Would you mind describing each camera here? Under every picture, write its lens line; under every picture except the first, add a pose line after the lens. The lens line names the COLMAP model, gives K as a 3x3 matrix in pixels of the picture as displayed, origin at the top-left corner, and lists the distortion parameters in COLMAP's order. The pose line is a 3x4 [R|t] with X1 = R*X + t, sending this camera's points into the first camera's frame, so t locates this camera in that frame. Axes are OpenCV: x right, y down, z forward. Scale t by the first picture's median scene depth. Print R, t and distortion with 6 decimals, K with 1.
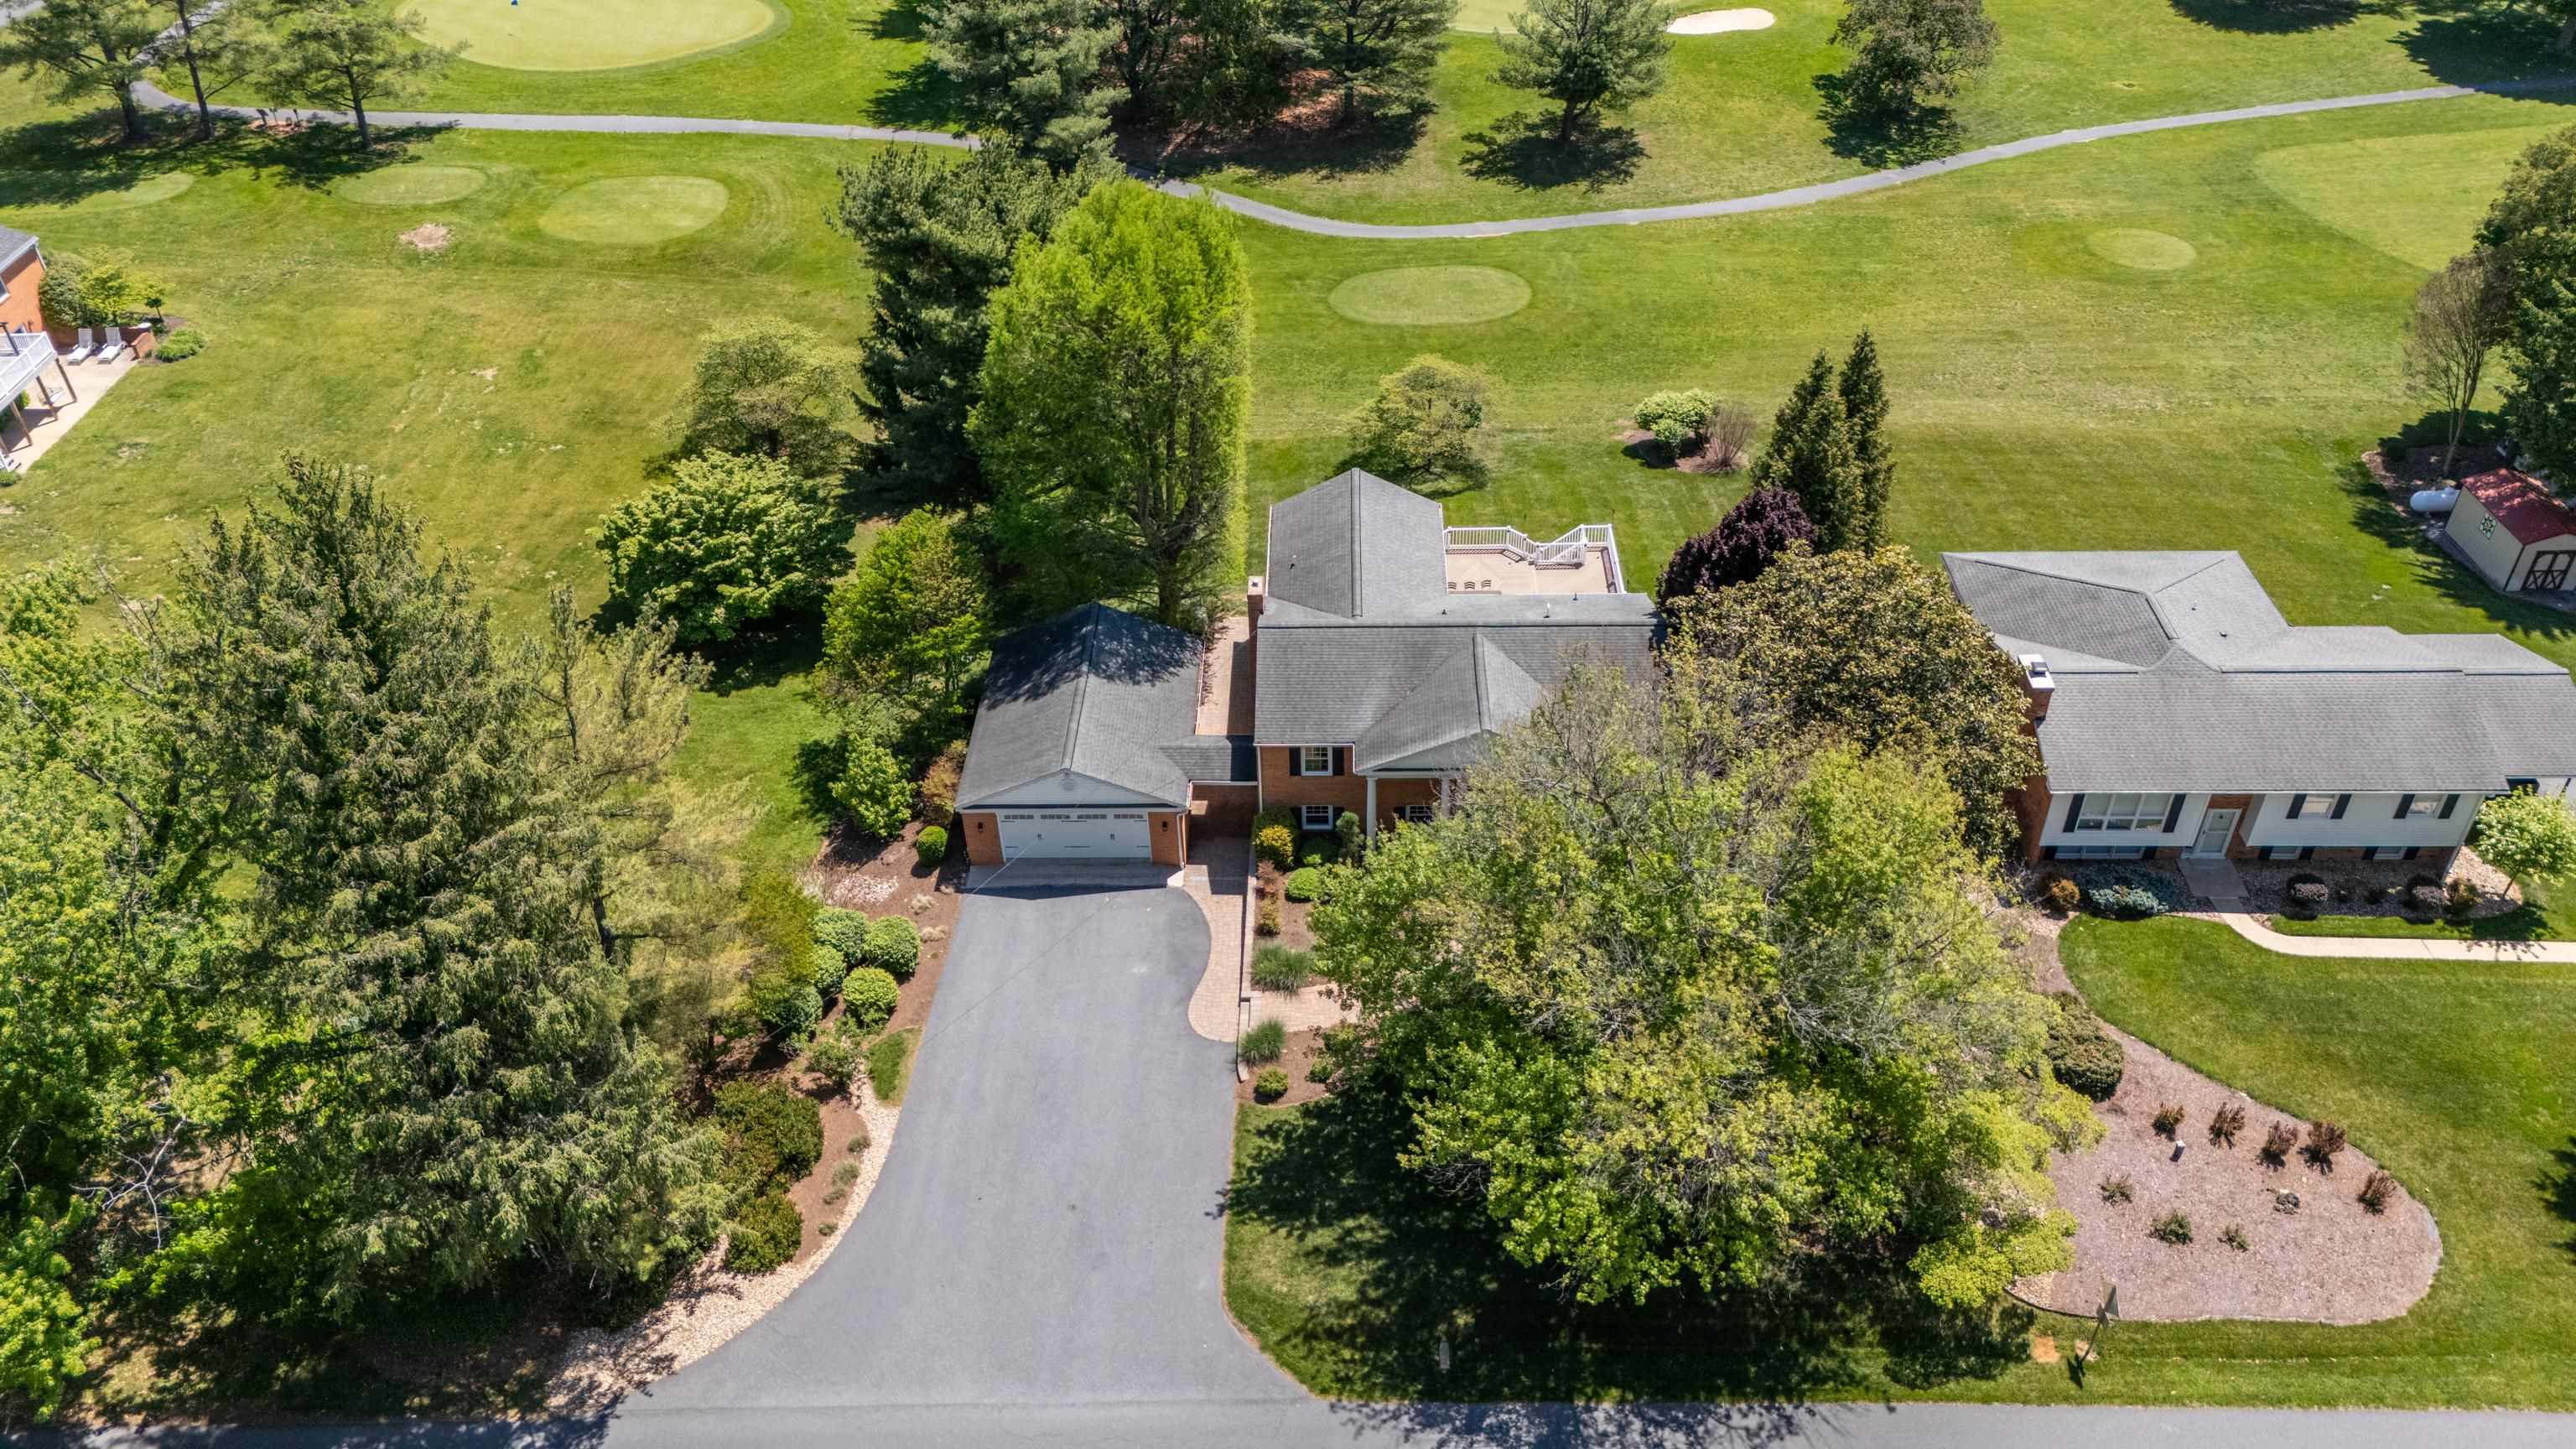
lens RADIAL K [[1863.6, 0, 1288.0], [0, 1863.6, 724.5], [0, 0, 1]] dist [0.090918, -0.096476]
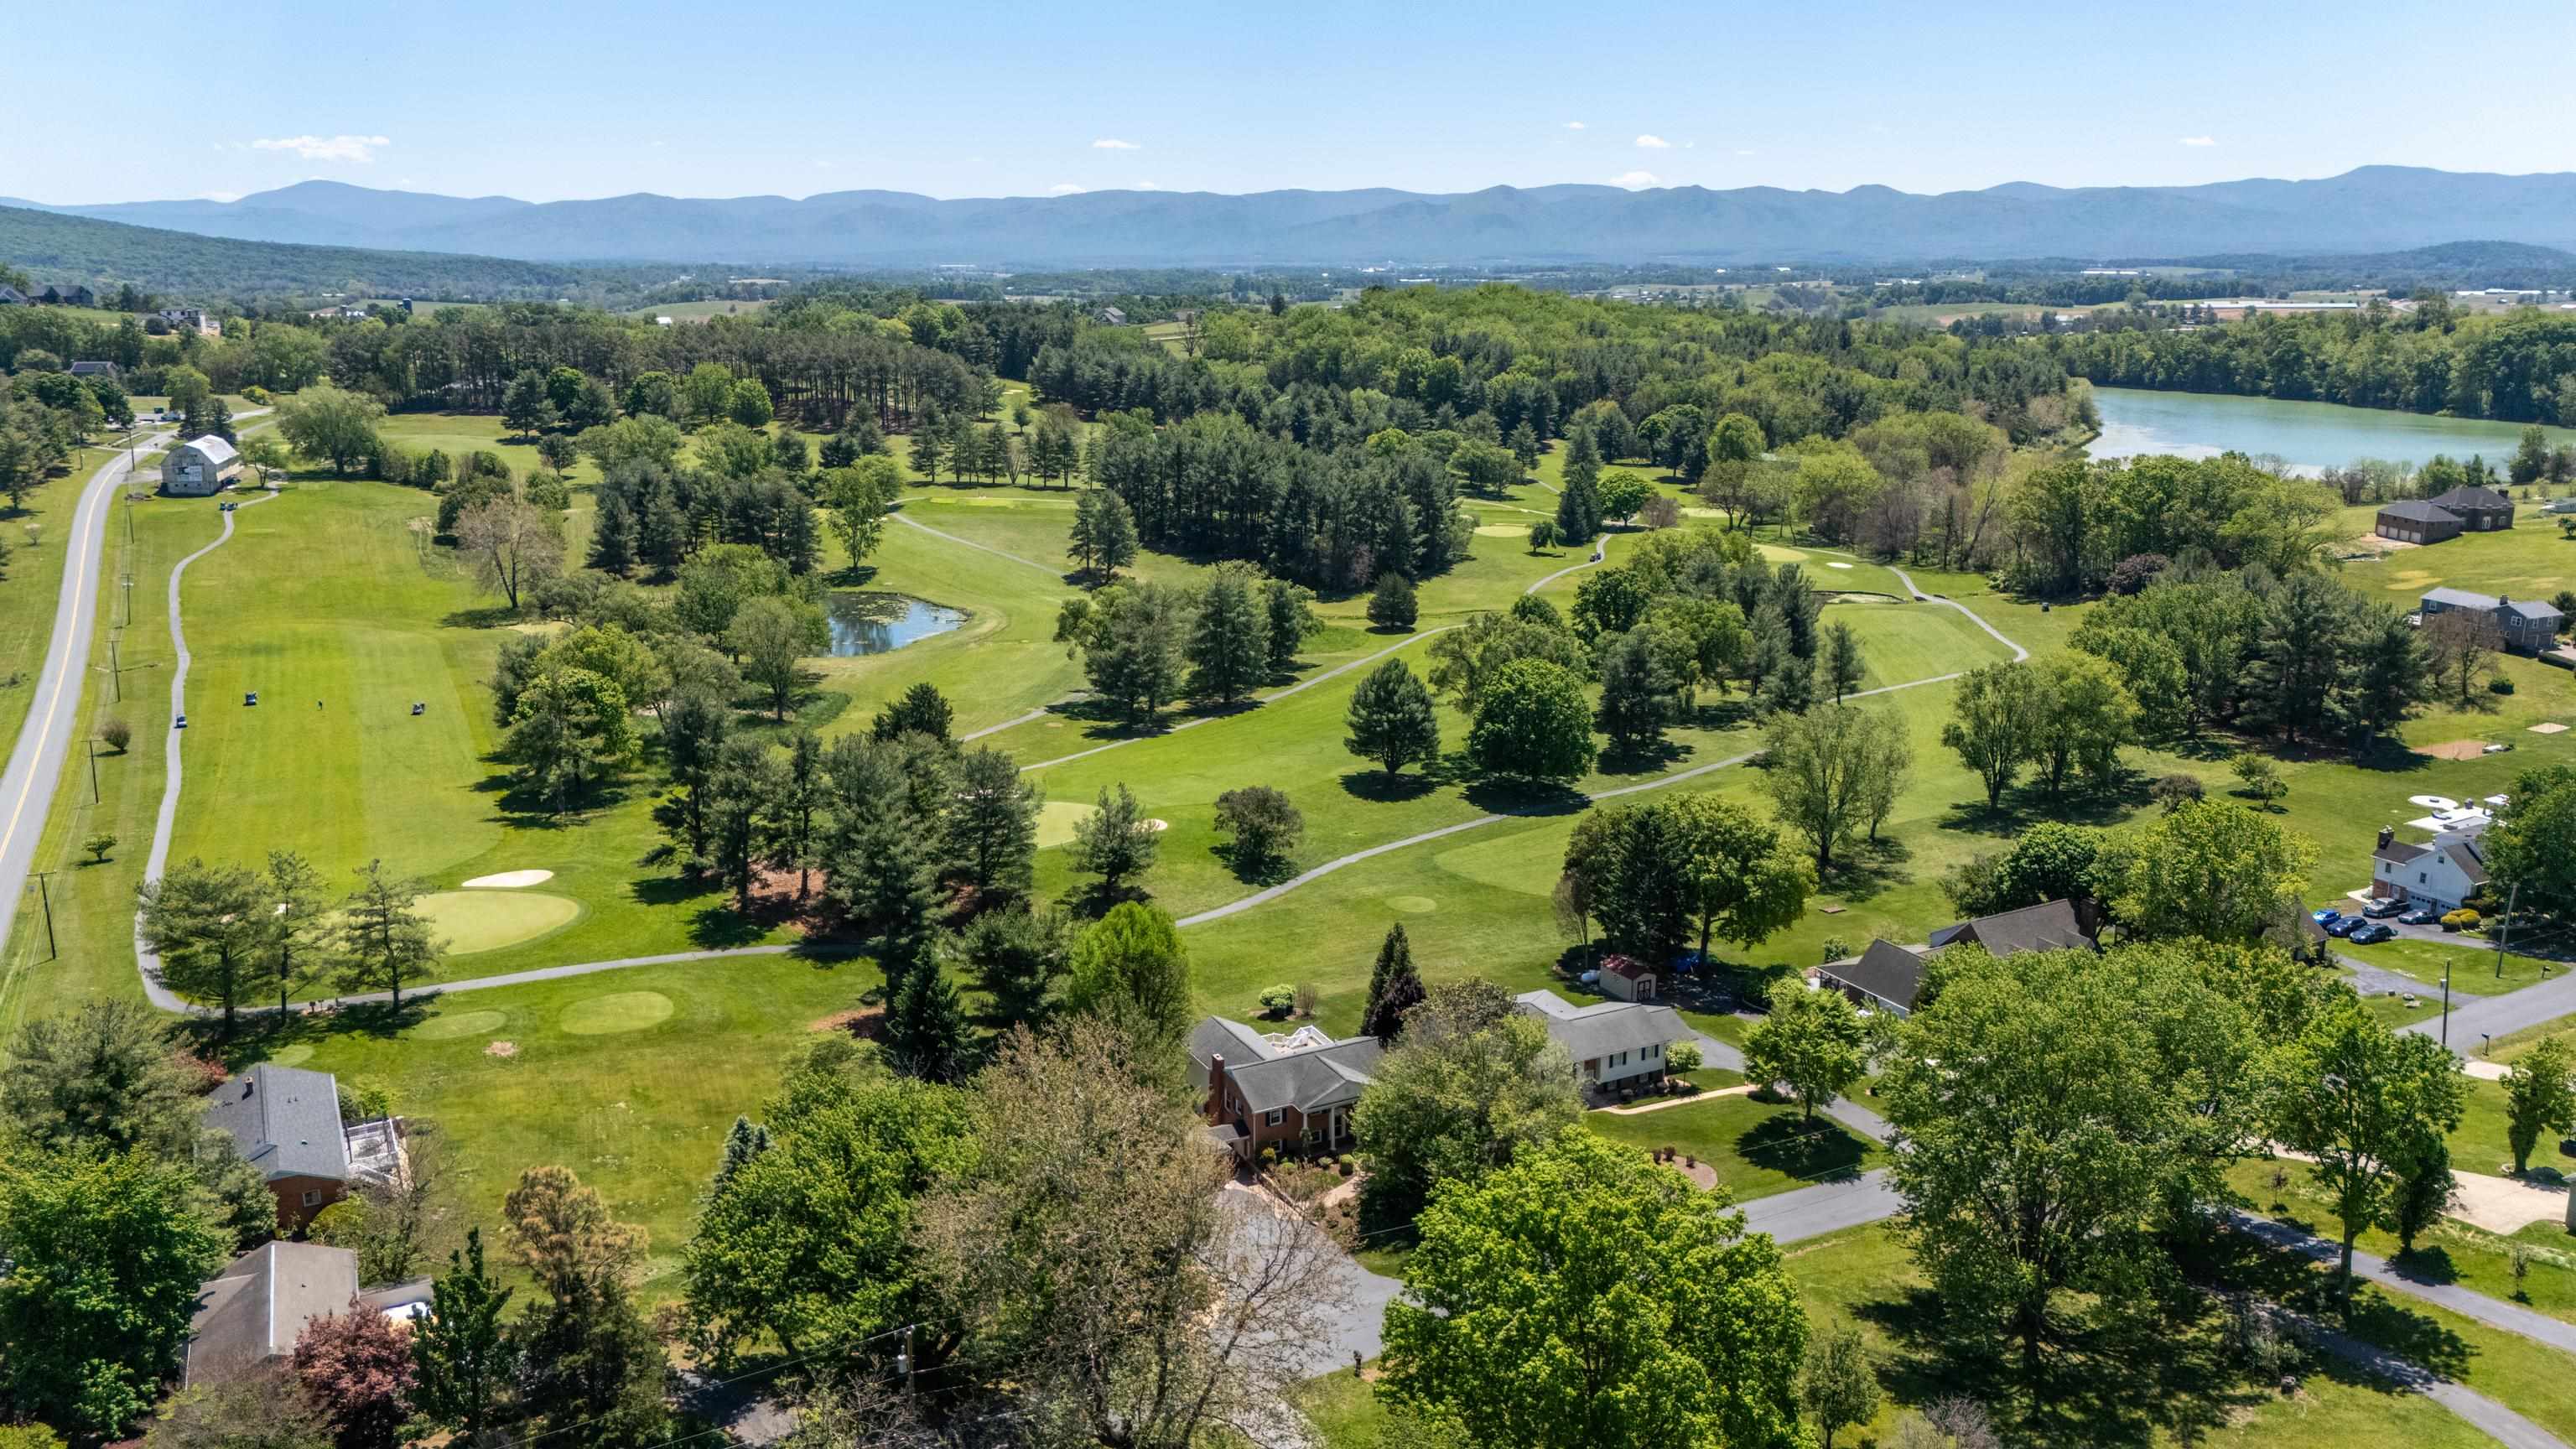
lens RADIAL K [[1863.6, 0, 1288.0], [0, 1863.6, 724.5], [0, 0, 1]] dist [0.090918, -0.096476]
pose [[0.877067, -0.096129, 0.470652, -0.532359], [0.281491, 0.896777, -0.341399, 0.198218], [-0.389252, 0.431914, 0.813593, -0.582802]]
